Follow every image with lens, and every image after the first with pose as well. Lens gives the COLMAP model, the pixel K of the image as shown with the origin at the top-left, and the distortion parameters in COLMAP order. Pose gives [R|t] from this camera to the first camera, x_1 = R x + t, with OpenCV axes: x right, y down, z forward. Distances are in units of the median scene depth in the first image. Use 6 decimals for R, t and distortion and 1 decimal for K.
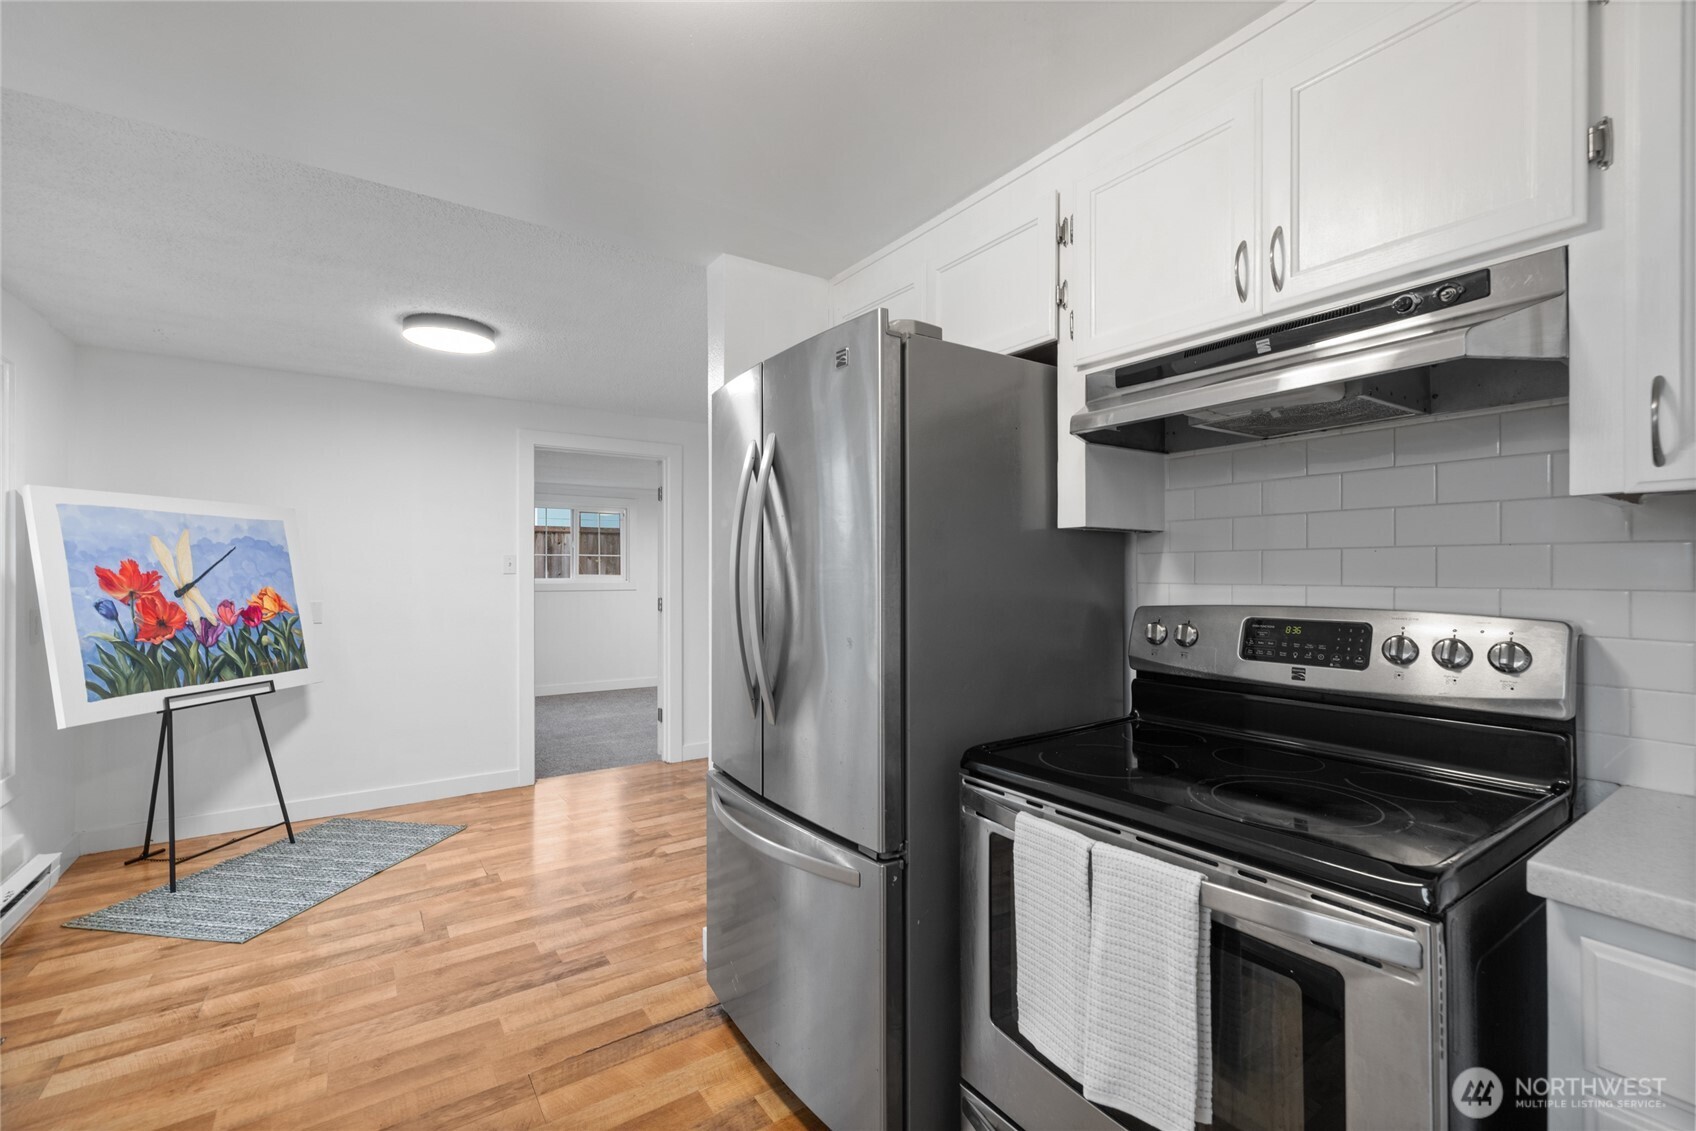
lens RADIAL K [[709.9, 0, 848.7], [0, 709.9, 572.3], [0, 0, 1]] dist [0.002710, -0.000037]
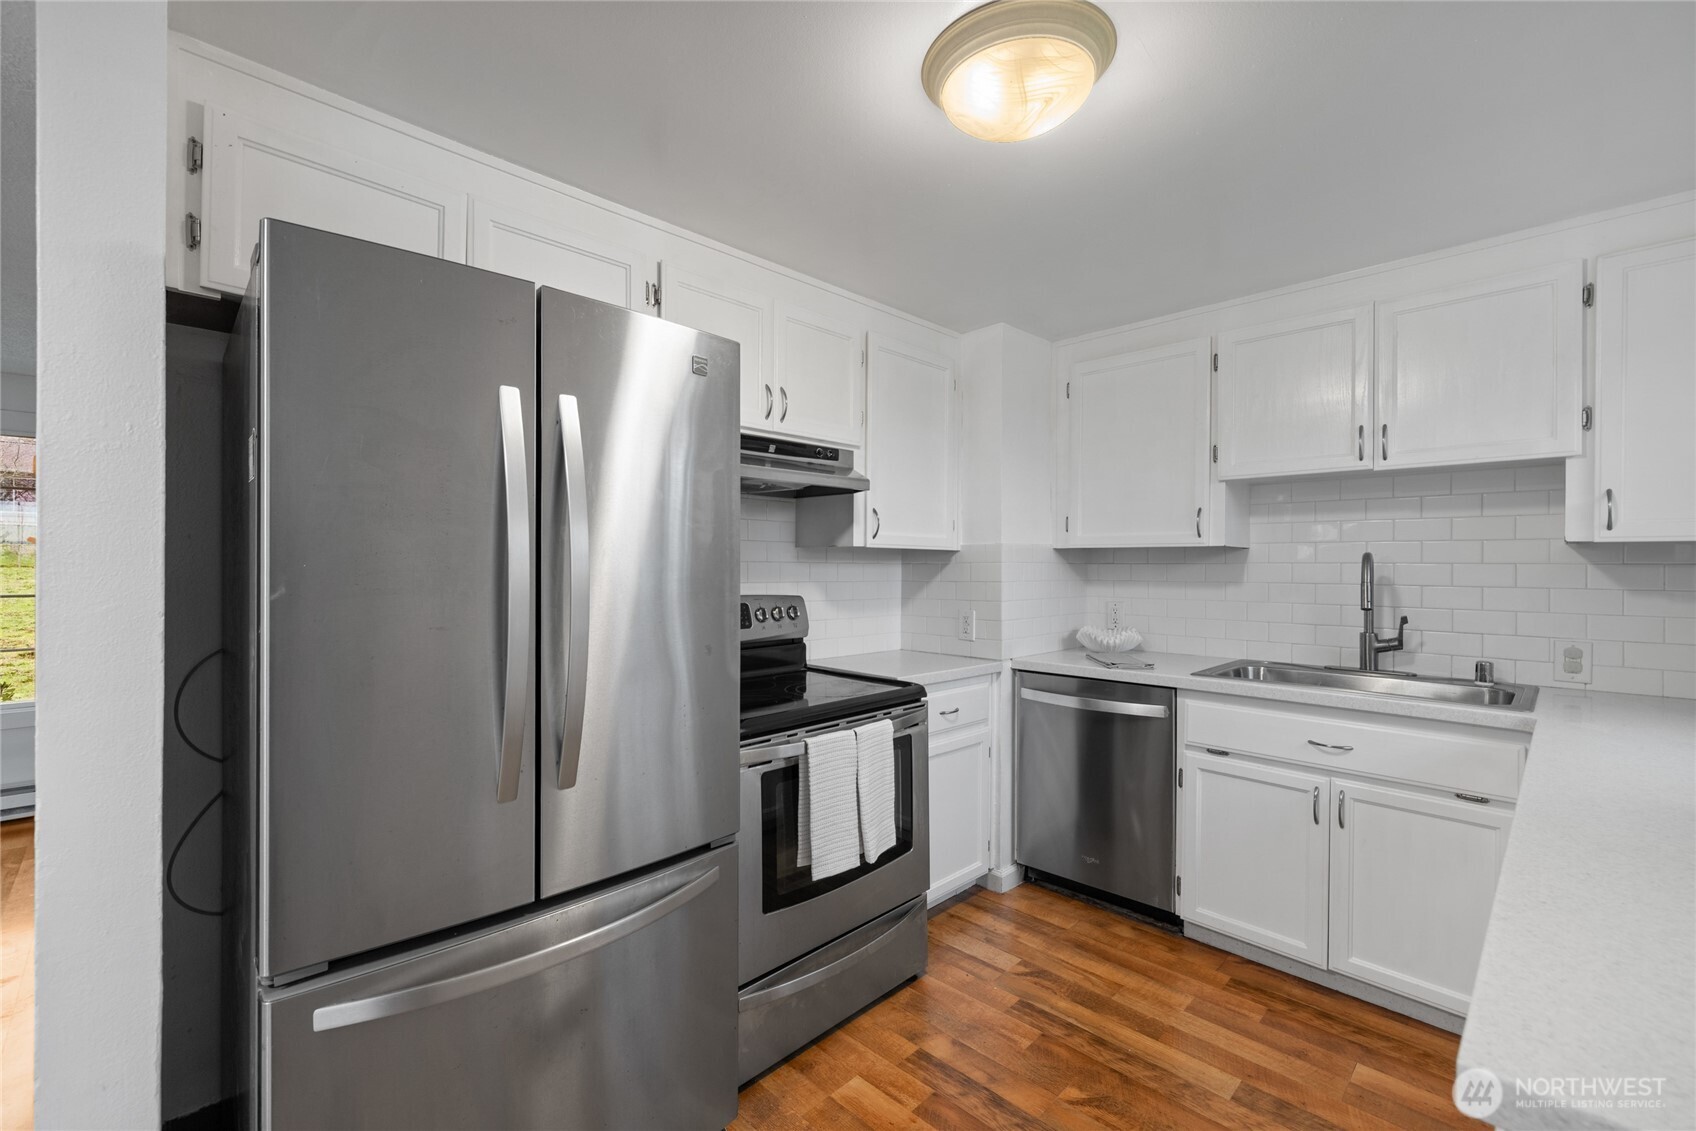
lens RADIAL K [[709.9, 0, 828.3], [0, 709.9, 562.8], [0, 0, 1]] dist [0.002710, -0.000037]
pose [[-0.157645, 0.007730, 0.987466, -0.540627], [-0.001418, 0.999967, -0.008054, -0.008251], [-0.987495, -0.002670, -0.157629, 0.519470]]
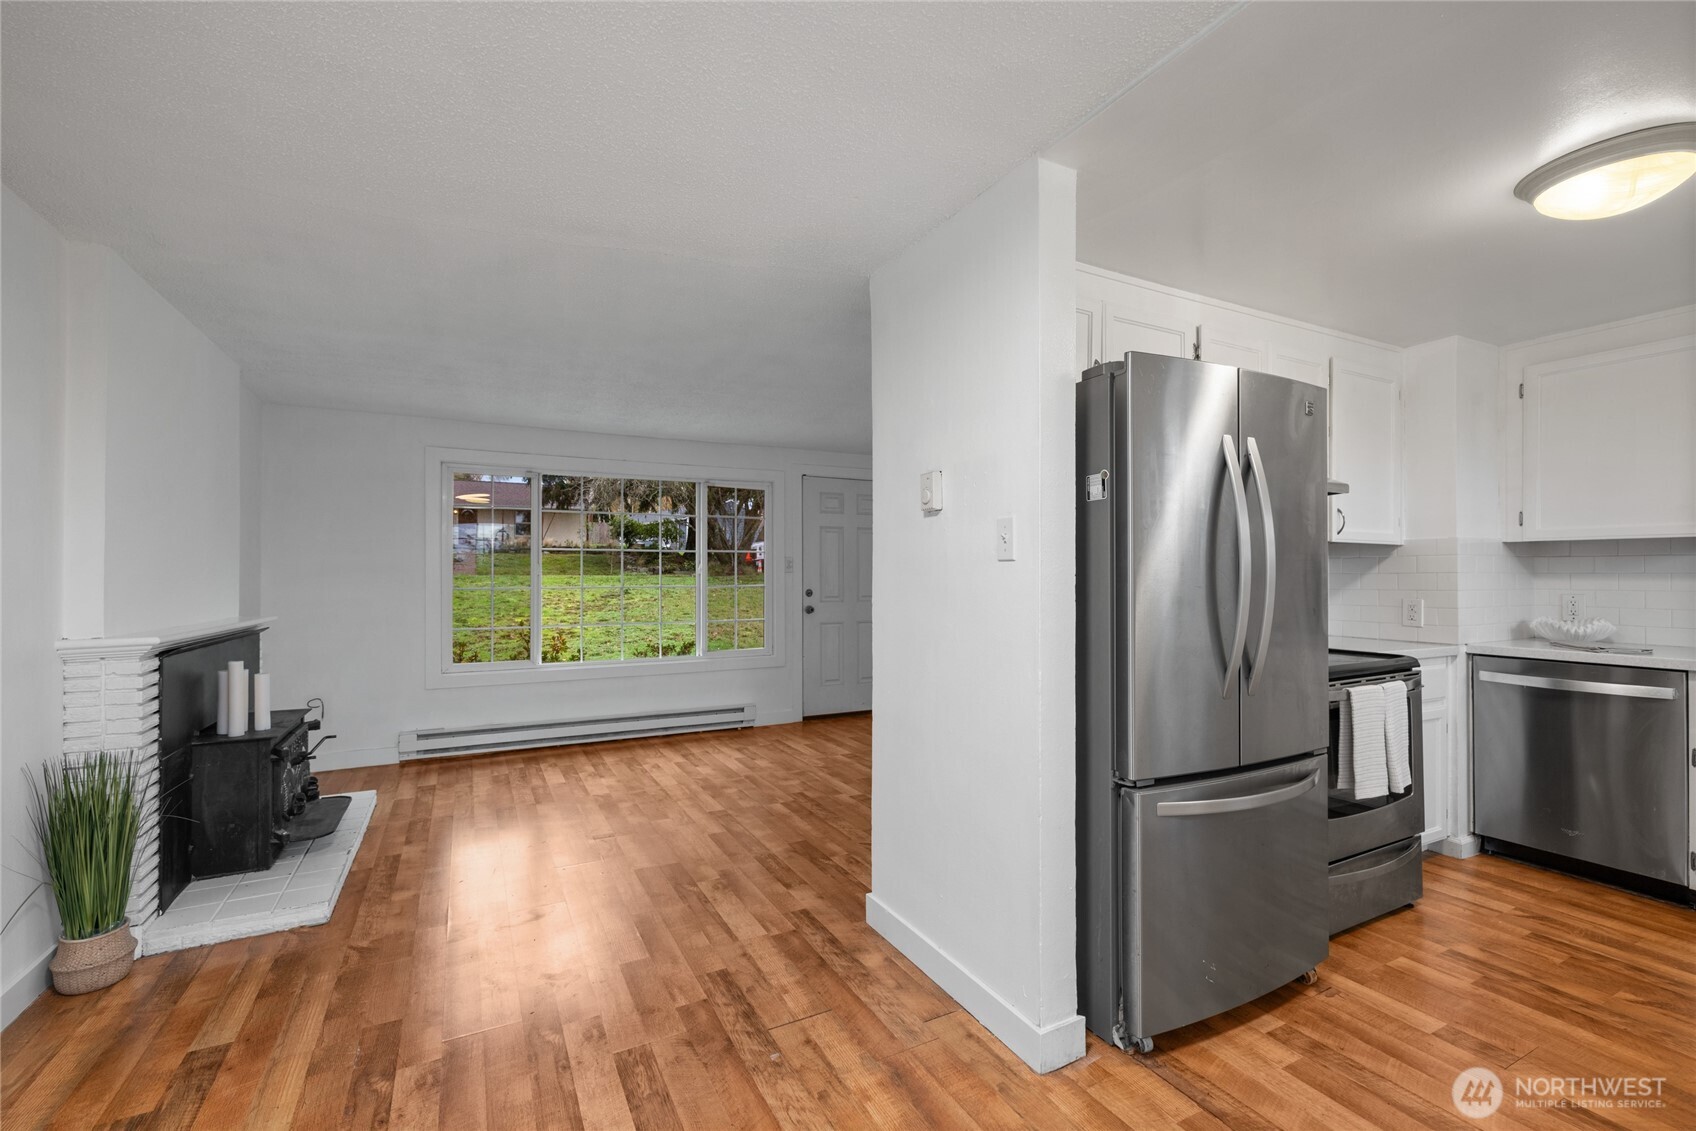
lens RADIAL K [[709.9, 0, 828.6], [0, 709.9, 568.2], [0, 0, 1]] dist [0.002710, -0.000037]
pose [[0.140728, 0.013629, 0.989954, -0.813112], [0.000993, 0.999903, -0.013907, 0.018207], [-0.990048, 0.002940, 0.140701, 0.930323]]
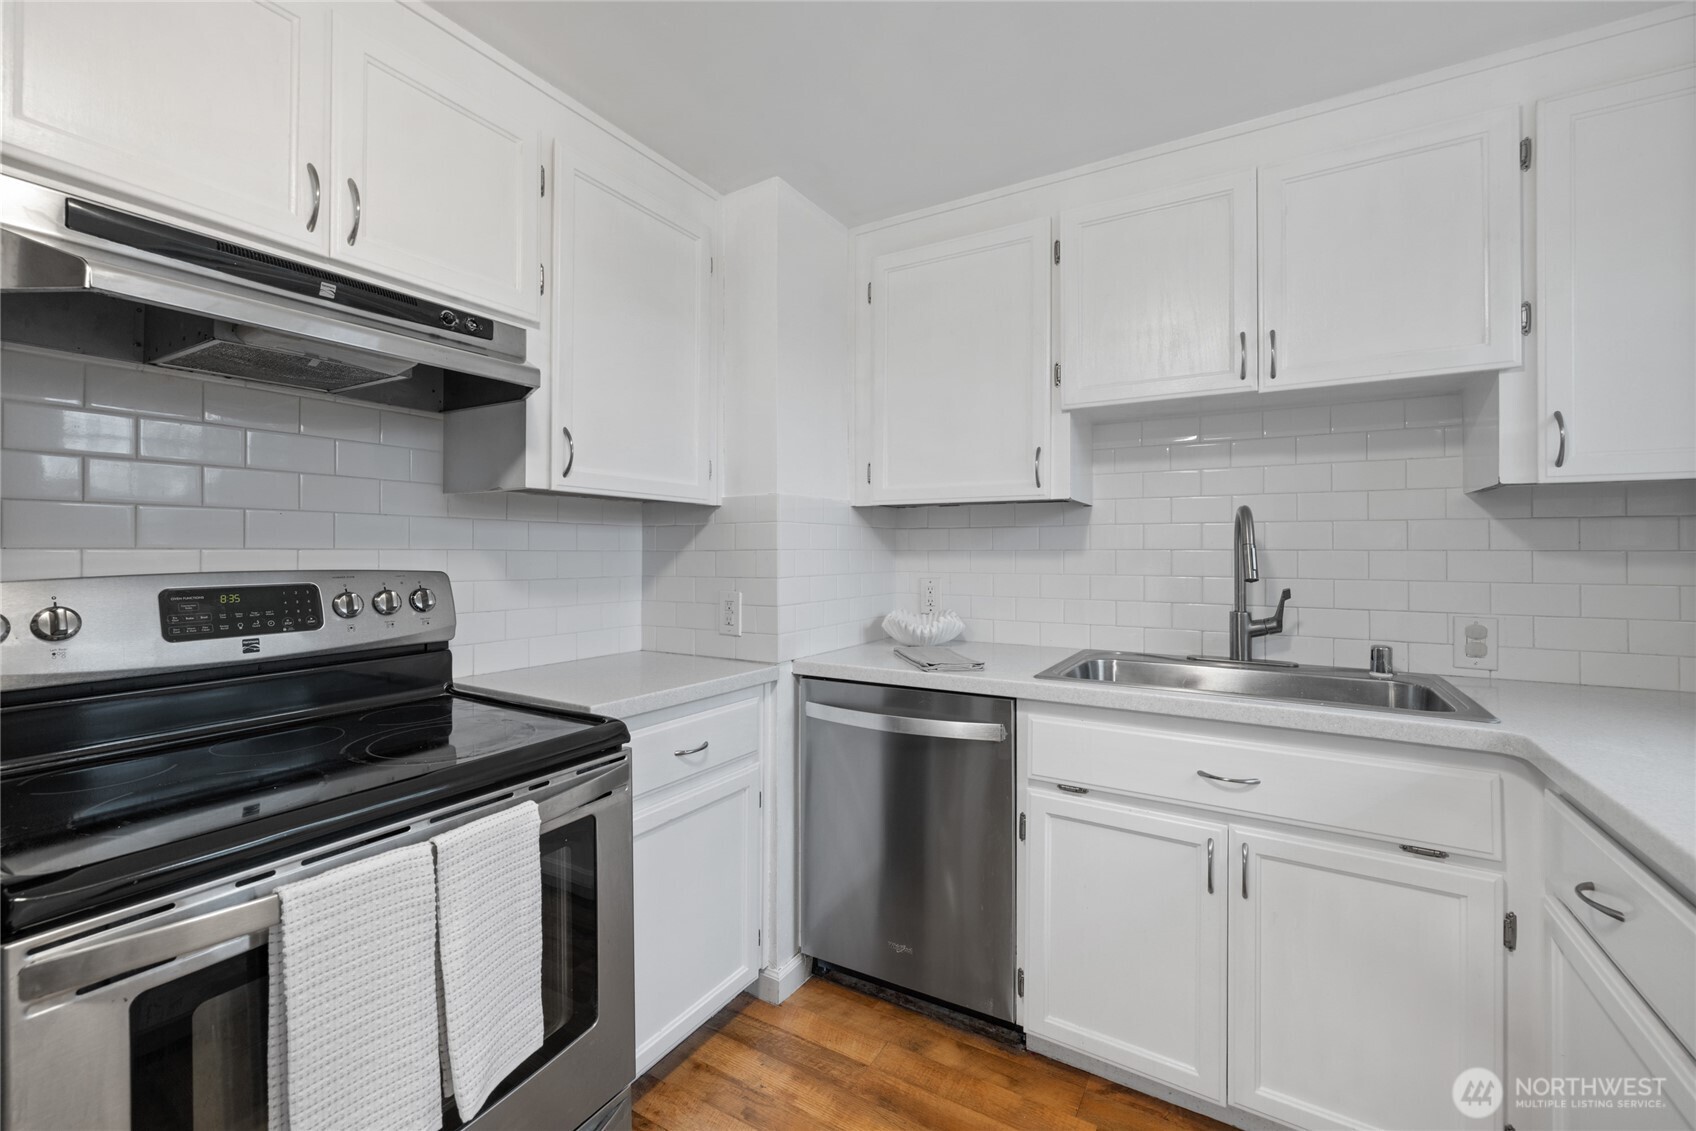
lens RADIAL K [[709.9, 0, 815.7], [0, 709.9, 540.0], [0, 0, 1]] dist [0.002710, -0.000037]
pose [[-0.380817, 0.019312, 0.924449, -0.238643], [0.003330, 0.999804, -0.019515, 0.014821], [-0.924644, -0.004353, -0.380807, 0.346350]]
